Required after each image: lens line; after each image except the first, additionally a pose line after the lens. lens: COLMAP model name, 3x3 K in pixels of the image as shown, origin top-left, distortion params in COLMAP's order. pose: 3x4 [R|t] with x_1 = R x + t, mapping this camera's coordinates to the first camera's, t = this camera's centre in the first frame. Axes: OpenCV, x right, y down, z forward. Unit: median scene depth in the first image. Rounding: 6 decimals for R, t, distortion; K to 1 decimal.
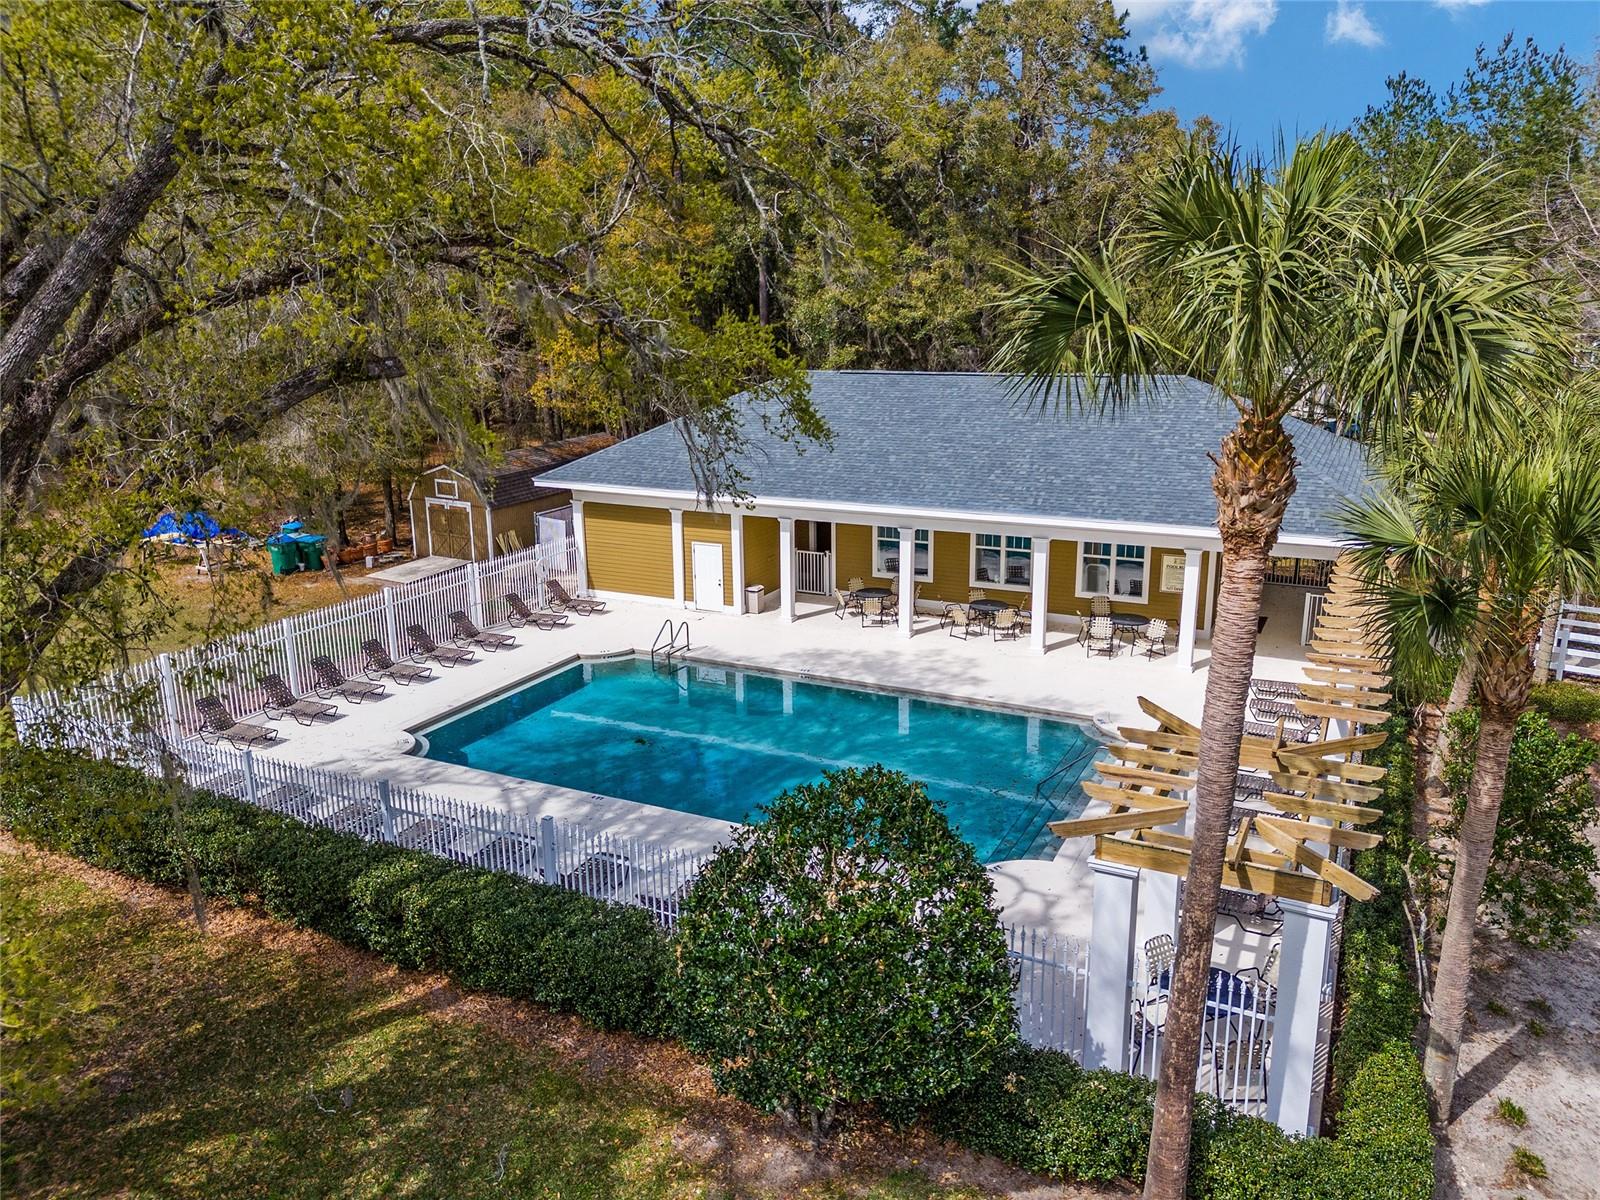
lens RADIAL K [[1176.4, 0, 798.9], [0, 1176.4, 602.8], [0, 0, 1]] dist [0.050646, -0.014559]
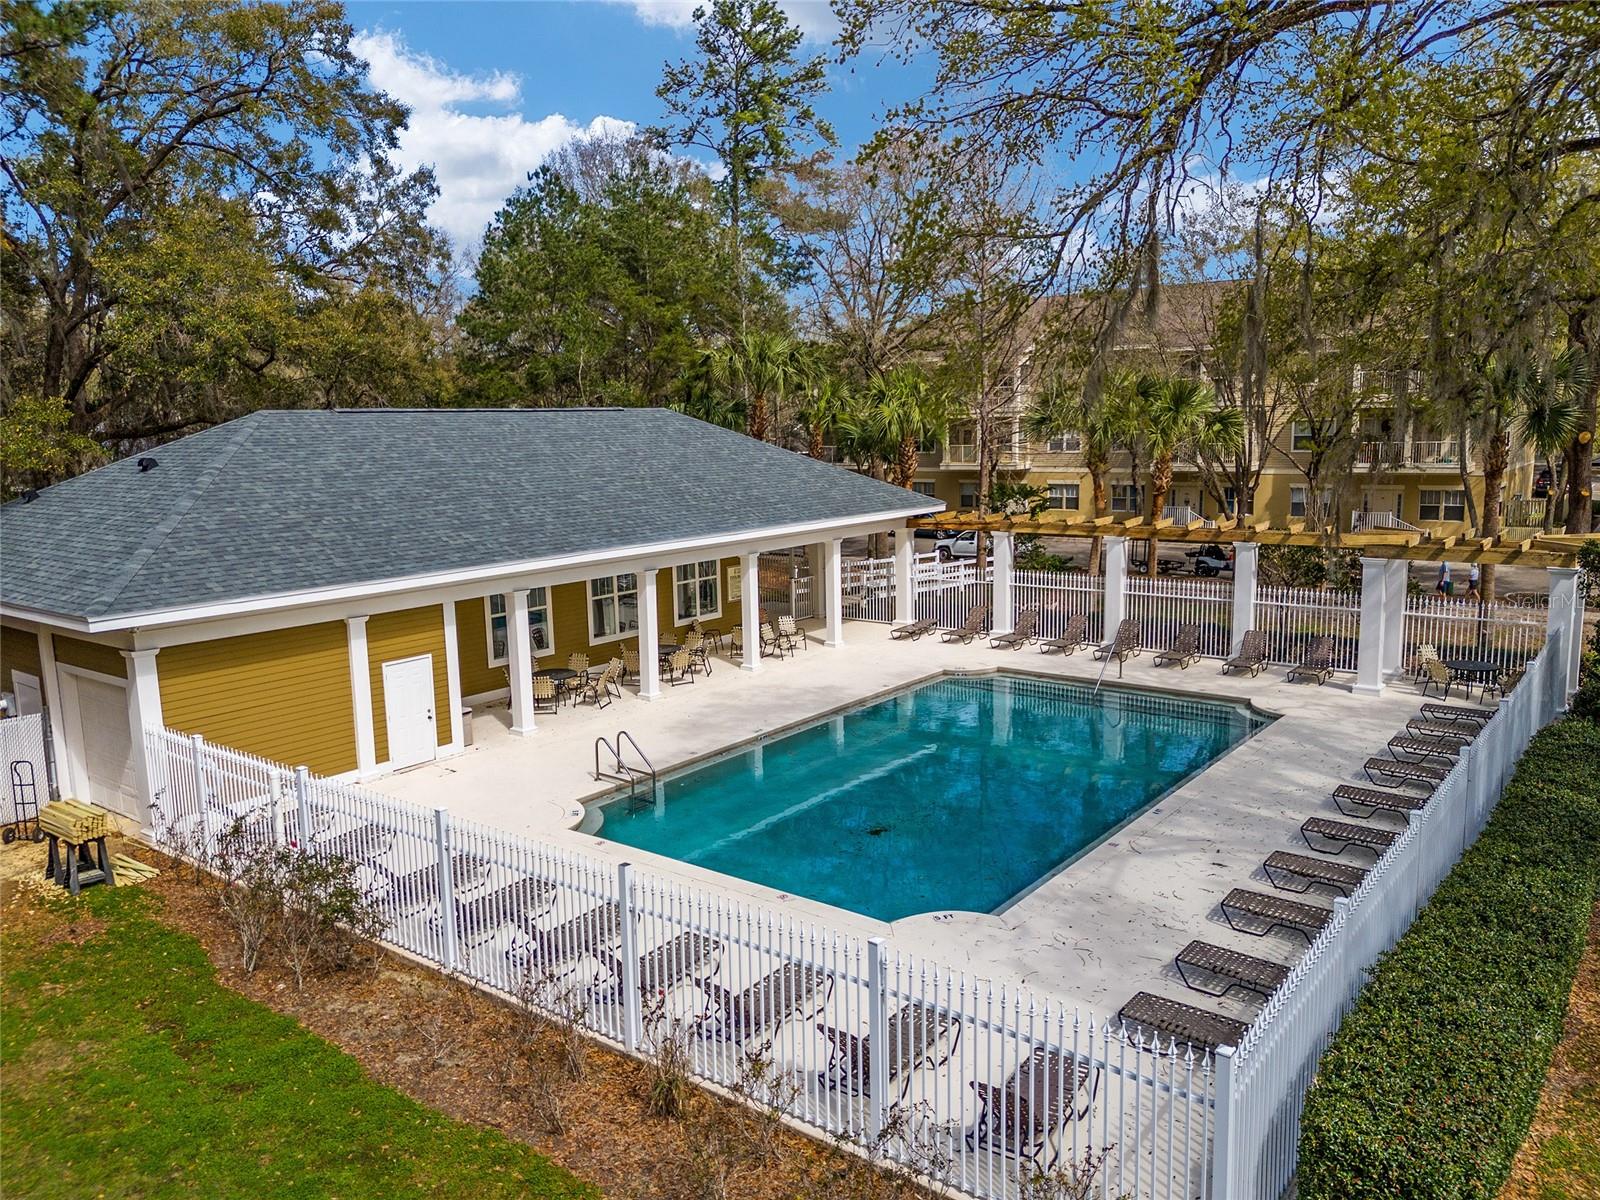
lens RADIAL K [[1176.4, 0, 800.0], [0, 1176.4, 607.9], [0, 0, 1]] dist [0.050646, -0.014559]
pose [[0.195455, -0.149158, 0.969304, -0.651463], [0.273868, 0.957348, 0.092094, -0.077603], [-0.941697, 0.247461, 0.227968, 0.646745]]
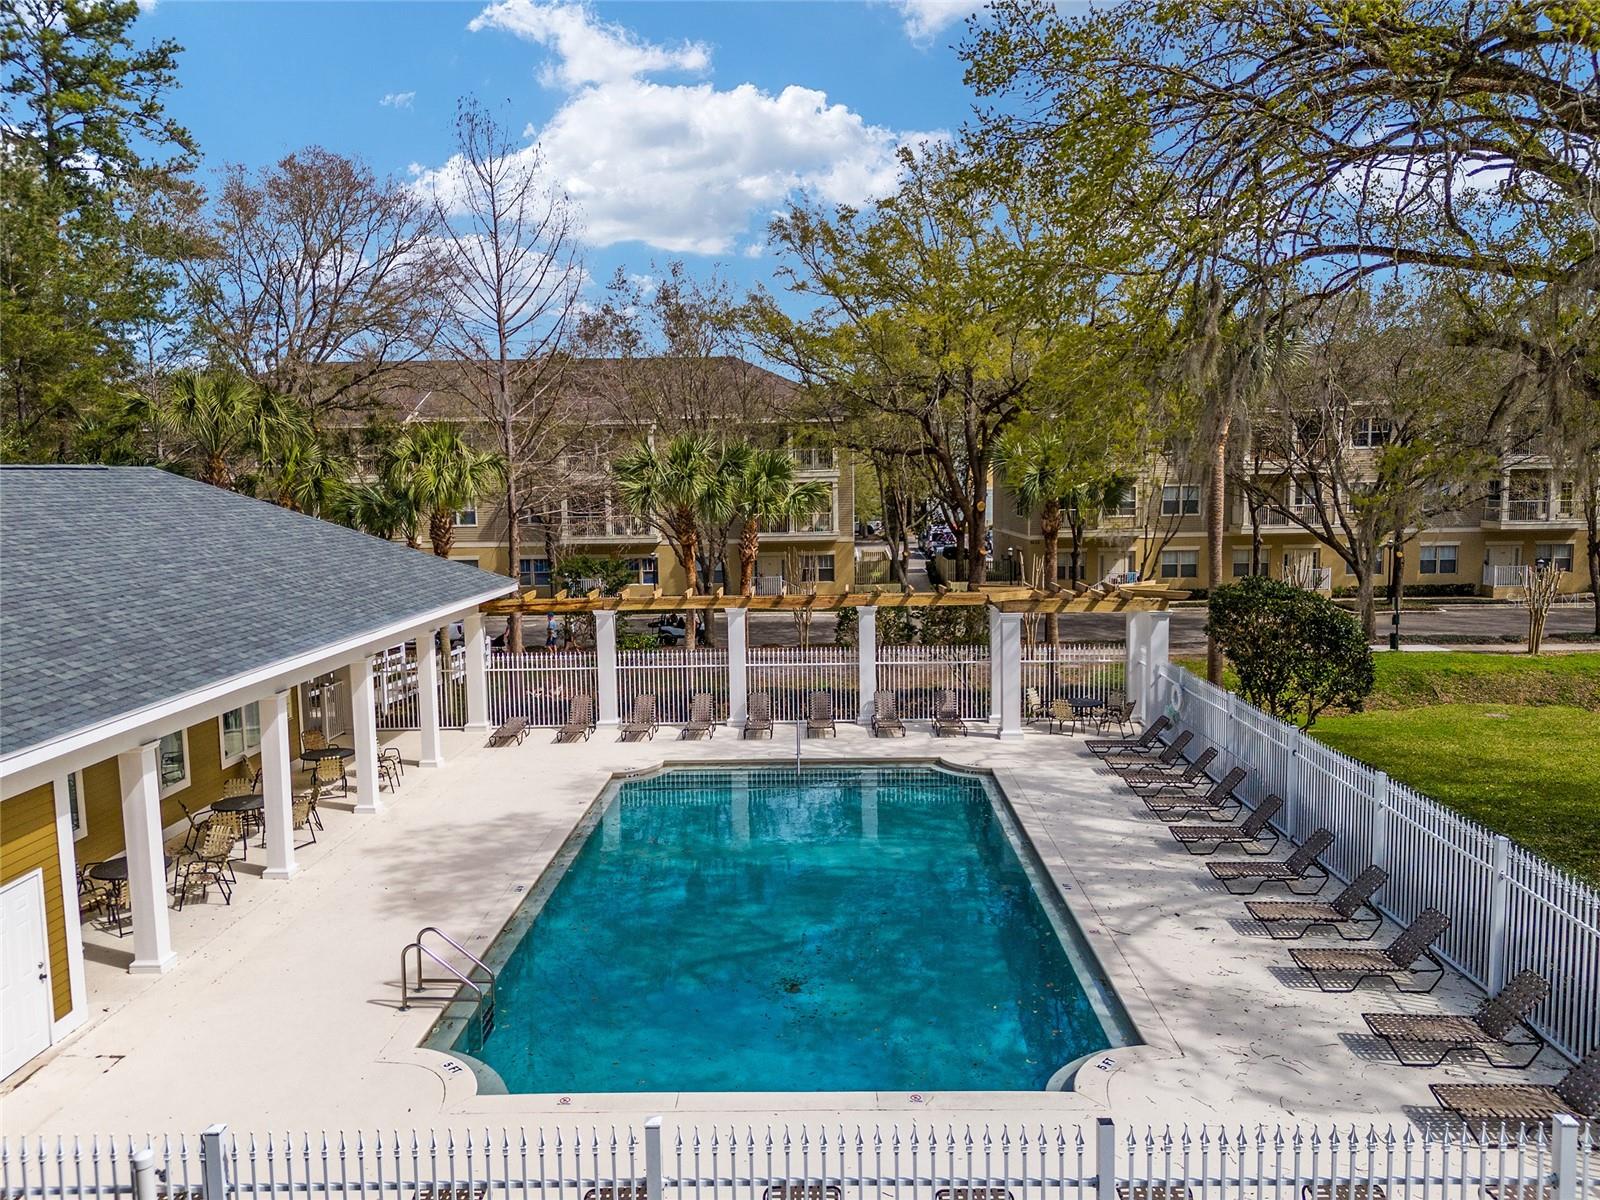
lens RADIAL K [[1176.4, 0, 808.3], [0, 1176.4, 599.9], [0, 0, 1]] dist [0.050646, -0.014559]
pose [[-0.441214, -0.074071, 0.894340, -0.512930], [0.253276, 0.945794, 0.203284, -0.147414], [-0.860919, 0.316207, -0.398538, 0.905493]]
